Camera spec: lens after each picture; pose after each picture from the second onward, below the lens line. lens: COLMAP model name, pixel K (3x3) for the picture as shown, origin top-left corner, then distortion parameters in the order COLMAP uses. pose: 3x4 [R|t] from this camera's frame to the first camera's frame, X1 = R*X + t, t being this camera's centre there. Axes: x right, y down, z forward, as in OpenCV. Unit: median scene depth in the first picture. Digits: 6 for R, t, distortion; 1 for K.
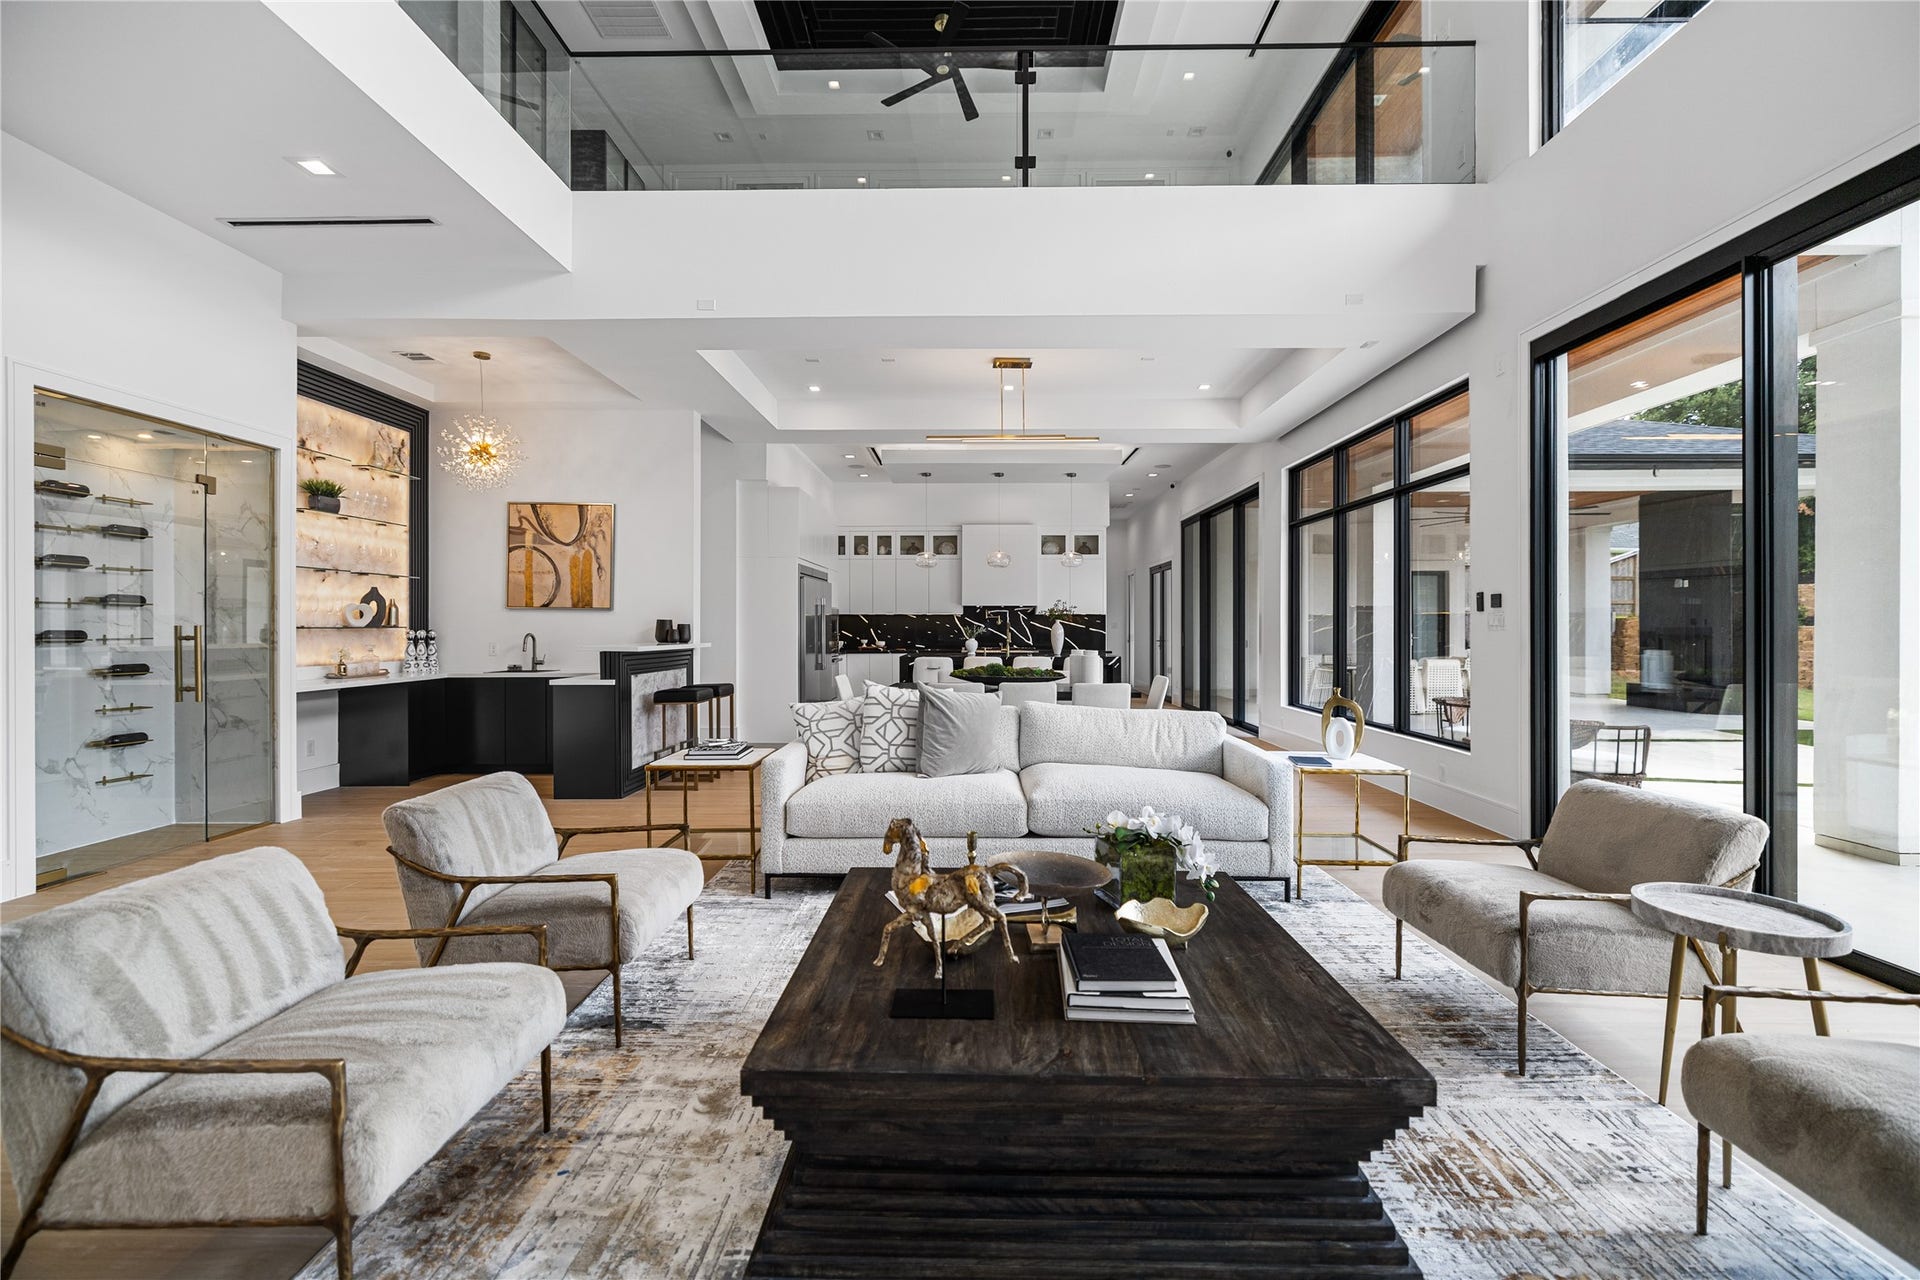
lens RADIAL K [[833.1, 0, 977.3], [0, 833.1, 621.9], [0, 0, 1]] dist [0.001319, -0.000865]
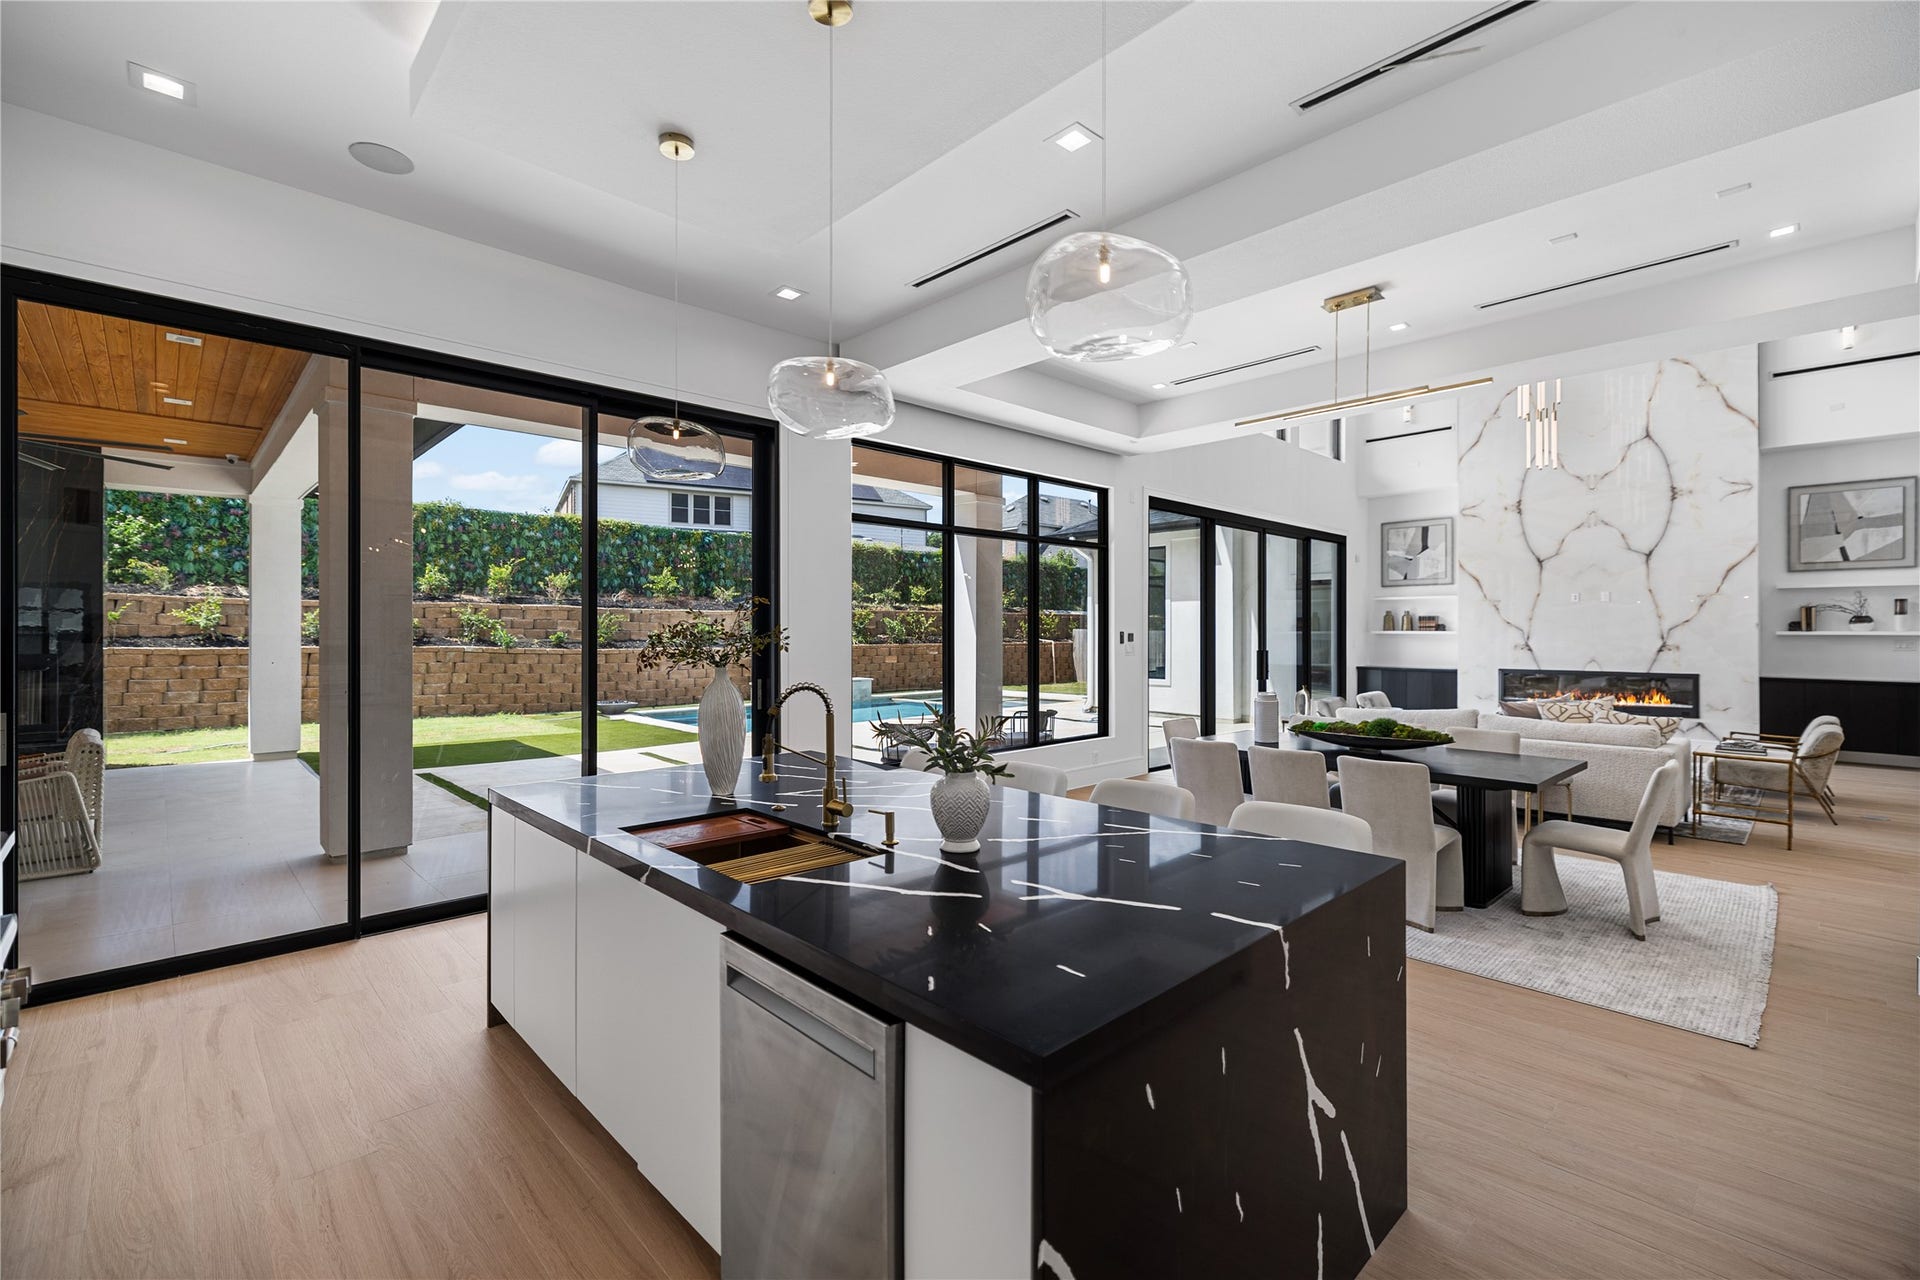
lens RADIAL K [[833.1, 0, 953.9], [0, 833.1, 629.5], [0, 0, 1]] dist [0.001319, -0.000865]
pose [[-0.702281, 0.001214, 0.711899, -0.235146], [-0.005061, 0.999965, -0.006698, -0.020690], [-0.711882, -0.008307, -0.702250, 1.809082]]
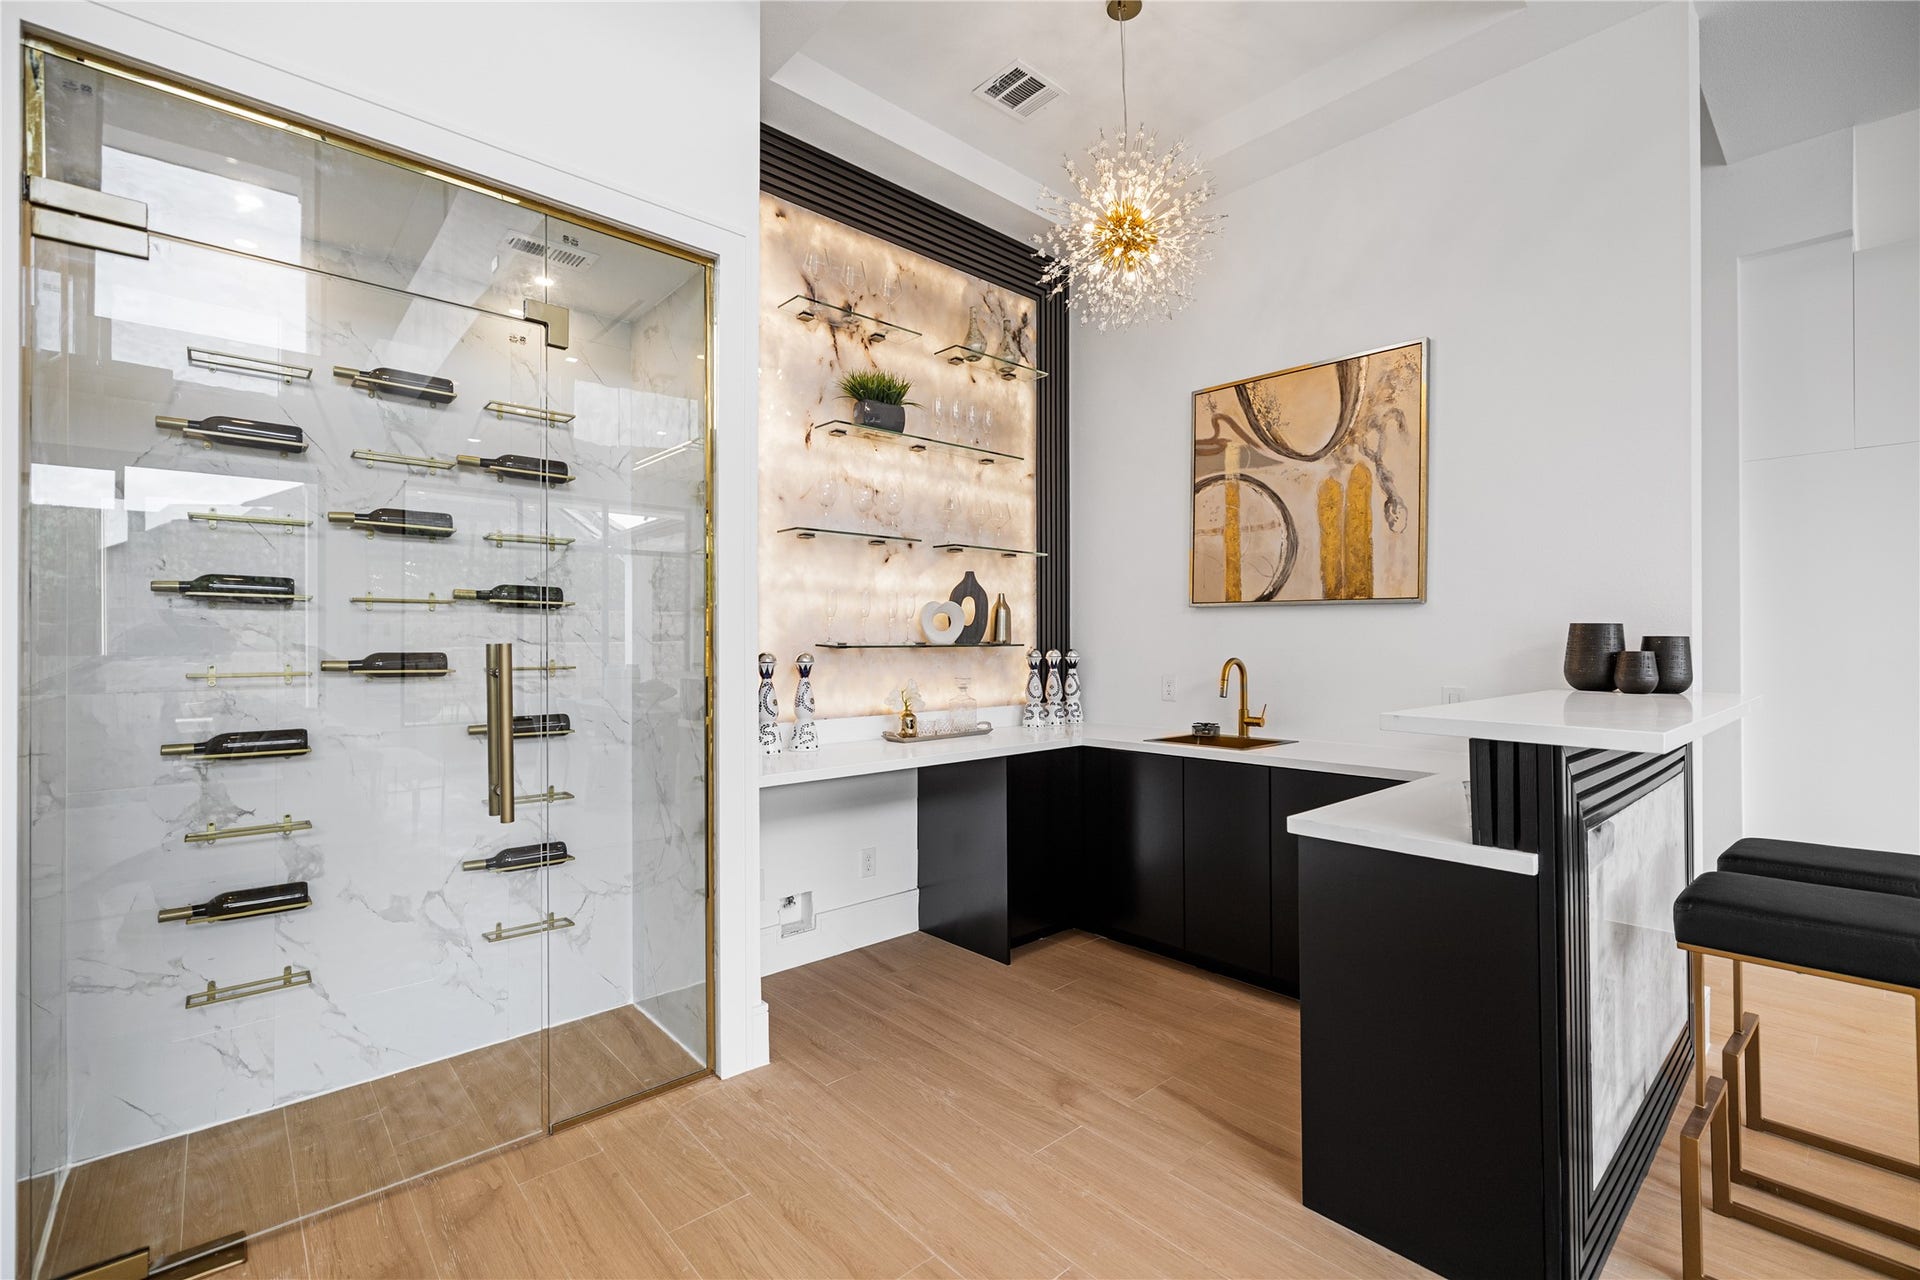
lens RADIAL K [[833.1, 0, 956.8], [0, 833.1, 640.2], [0, 0, 1]] dist [0.001319, -0.000865]
pose [[0.678762, -0.003589, -0.734350, -0.322082], [0.006629, 0.999977, 0.001240, 0.002281], [0.734329, -0.005709, 0.678770, 0.610936]]
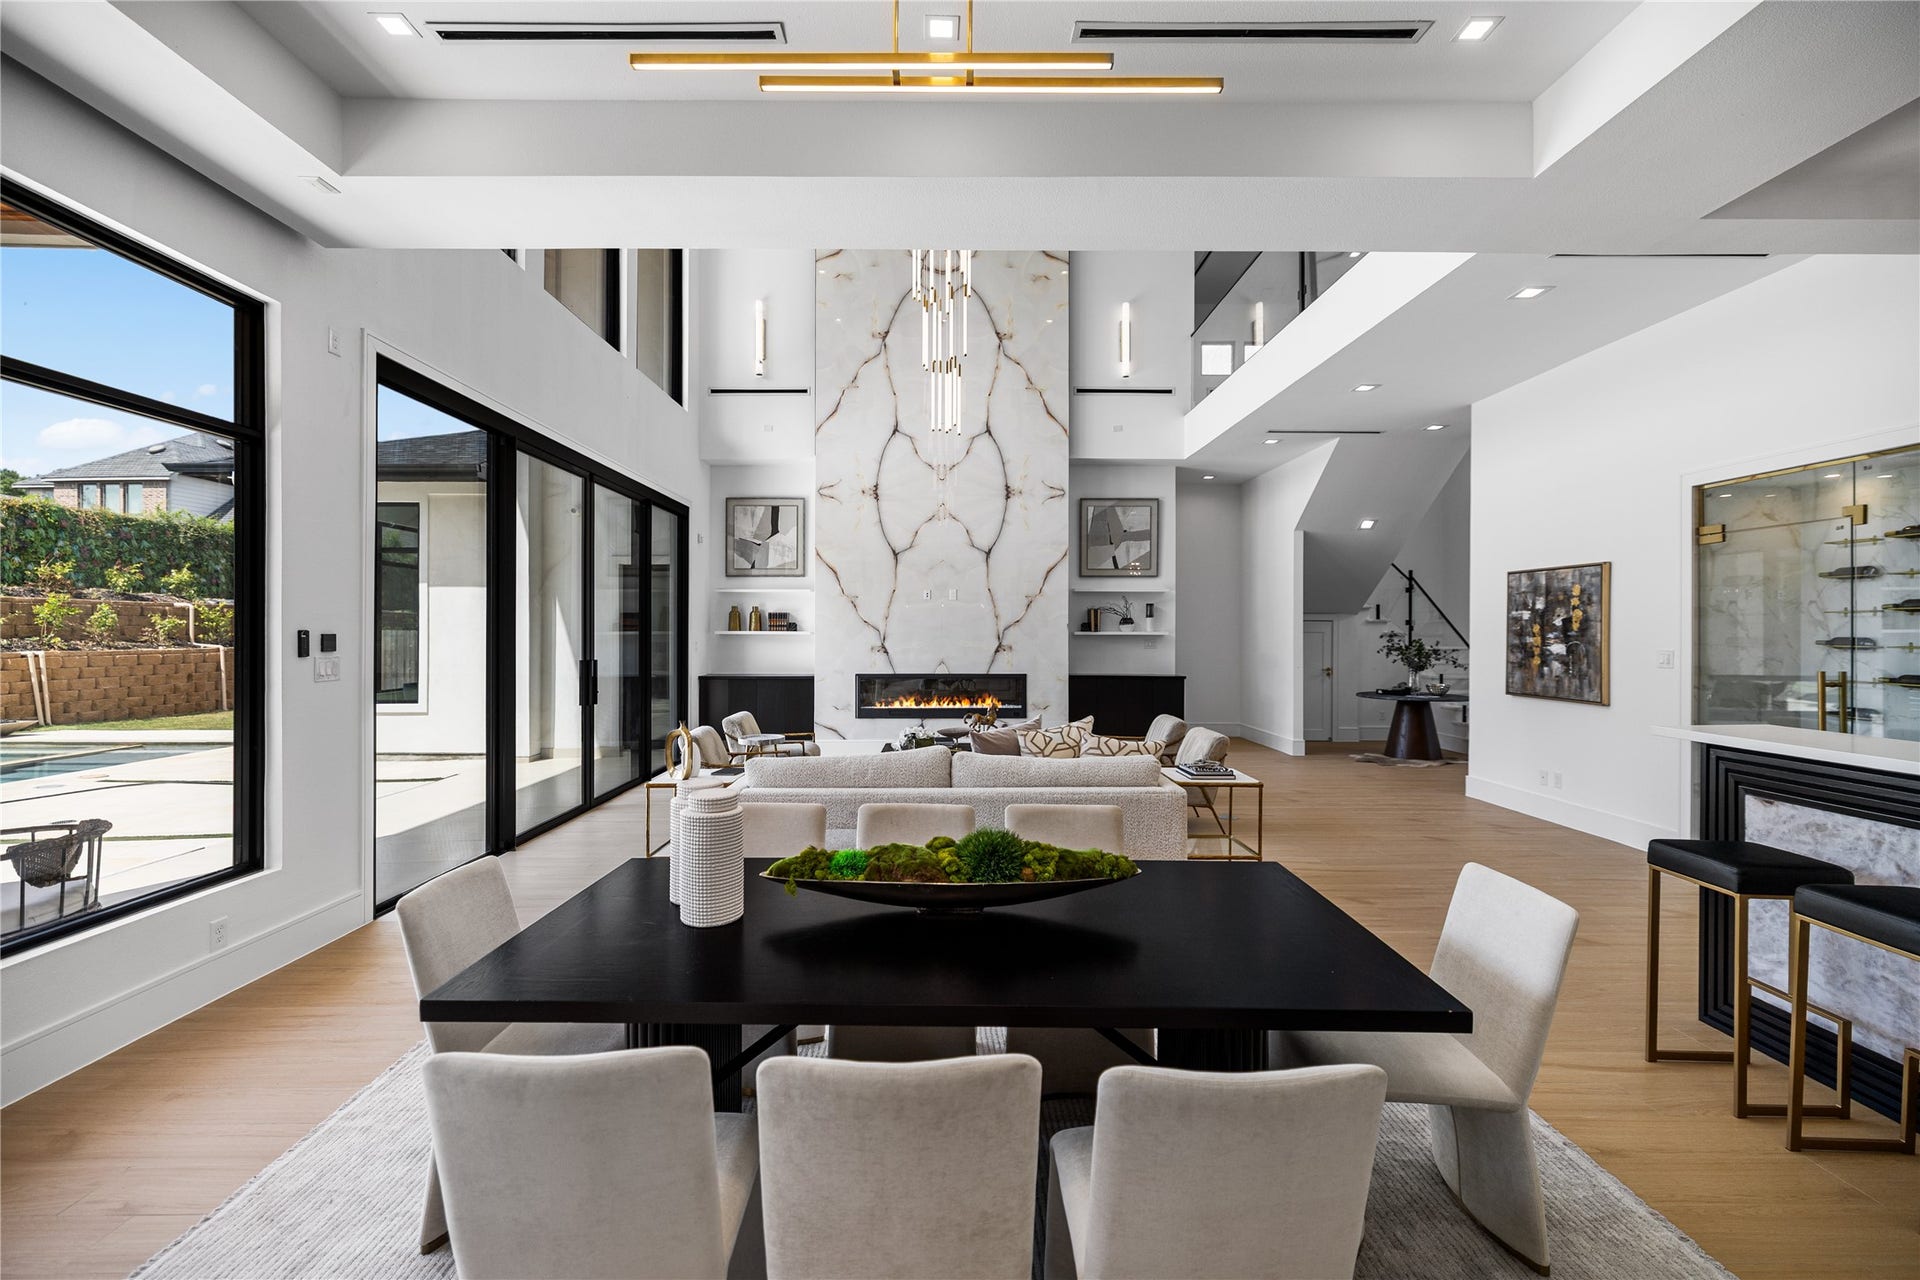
lens RADIAL K [[833.1, 0, 953.0], [0, 833.1, 632.3], [0, 0, 1]] dist [0.001319, -0.000865]
pose [[-0.999688, -0.001486, -0.024936, 0.048649], [-0.001329, 0.999979, -0.006283, -0.023170], [0.024945, -0.006248, -0.999669, 1.332527]]
